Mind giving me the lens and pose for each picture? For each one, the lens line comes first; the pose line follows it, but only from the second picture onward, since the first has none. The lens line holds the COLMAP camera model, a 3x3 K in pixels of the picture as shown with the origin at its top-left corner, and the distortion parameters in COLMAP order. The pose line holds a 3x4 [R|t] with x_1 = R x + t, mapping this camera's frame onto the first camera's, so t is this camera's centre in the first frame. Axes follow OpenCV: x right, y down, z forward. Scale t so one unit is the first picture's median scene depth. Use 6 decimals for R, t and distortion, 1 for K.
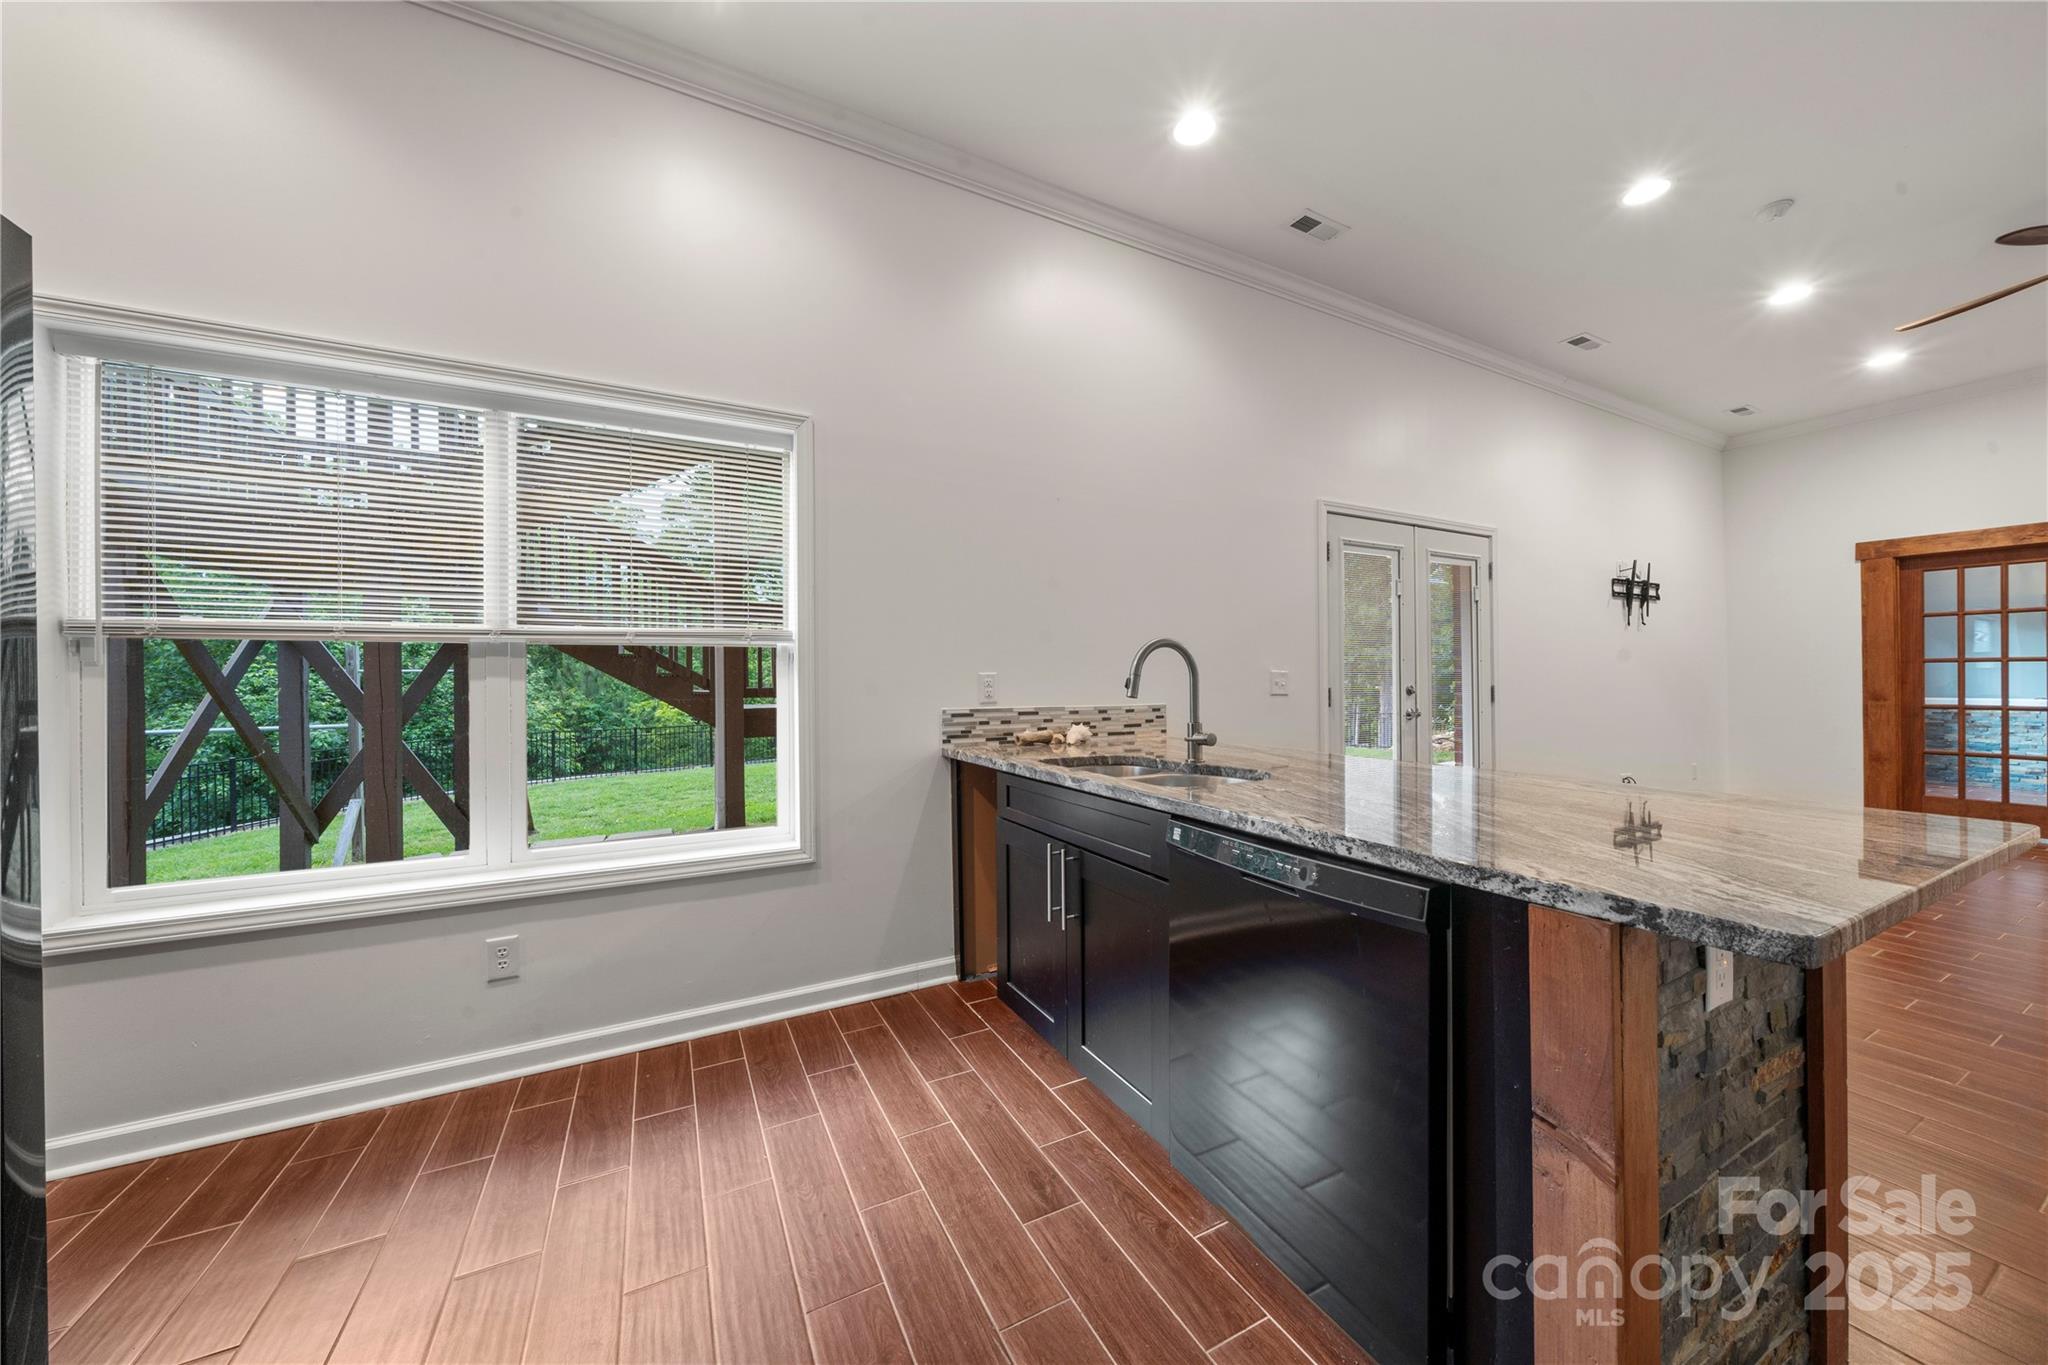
lens RADIAL K [[706.7, 0, 1030.6], [0, 706.7, 681.6], [0, 0, 1]] dist [-0.000102, 0.000059]
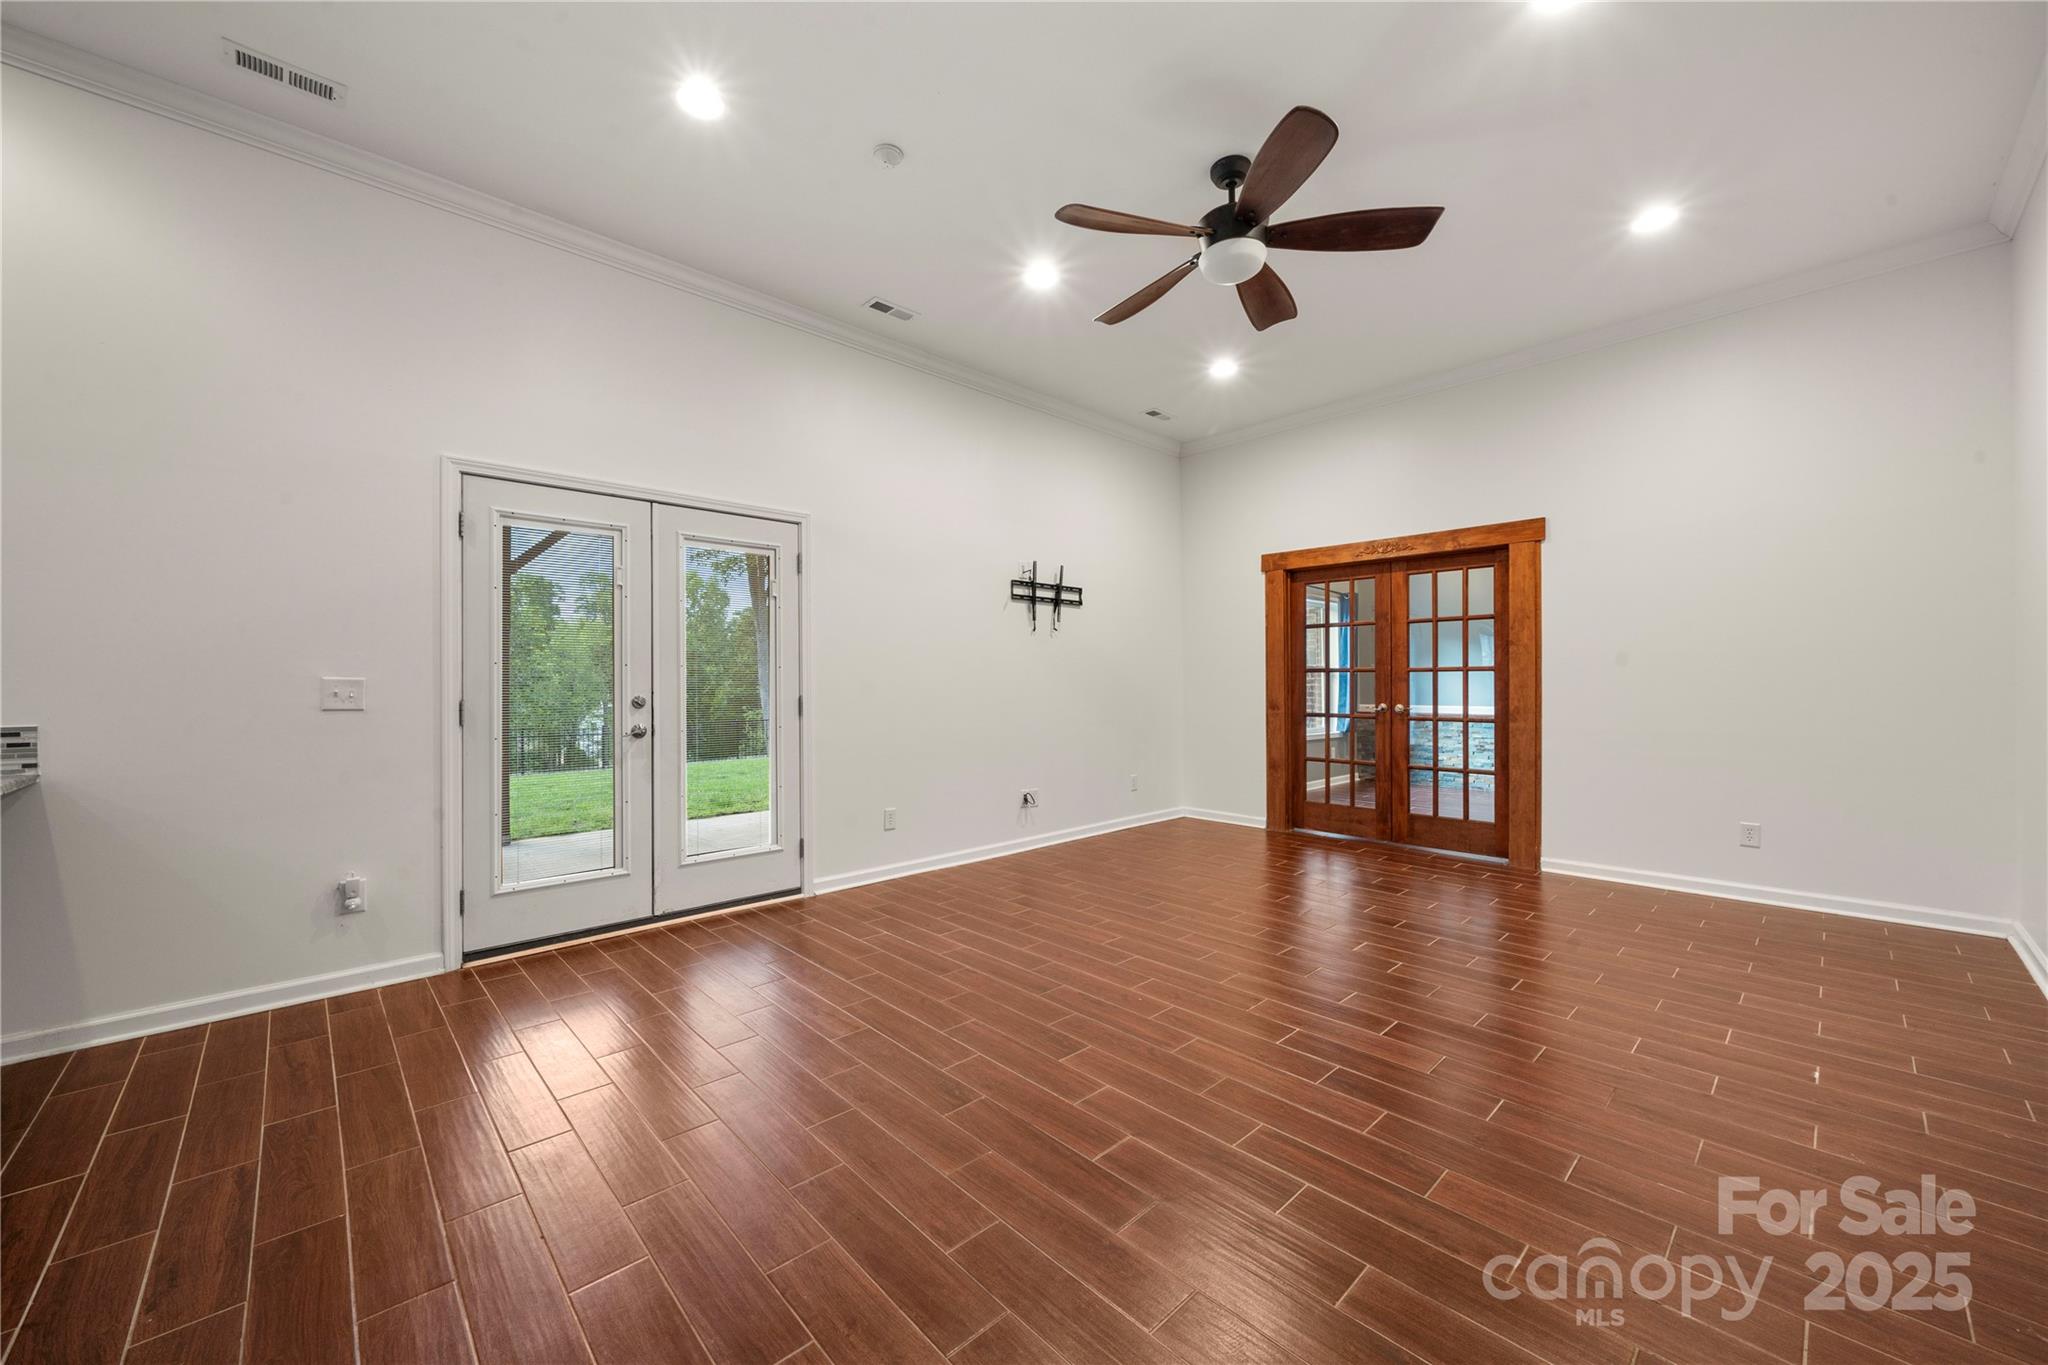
lens RADIAL K [[763.4, 0, 1012.7], [0, 763.4, 692.9], [0, 0, 1]] dist [0.000300, -0.000191]
pose [[0.966521, -0.000809, 0.256585, 0.559920], [-0.001256, 0.999968, 0.007886, -0.004361], [-0.256583, -0.007944, 0.966489, 0.023693]]
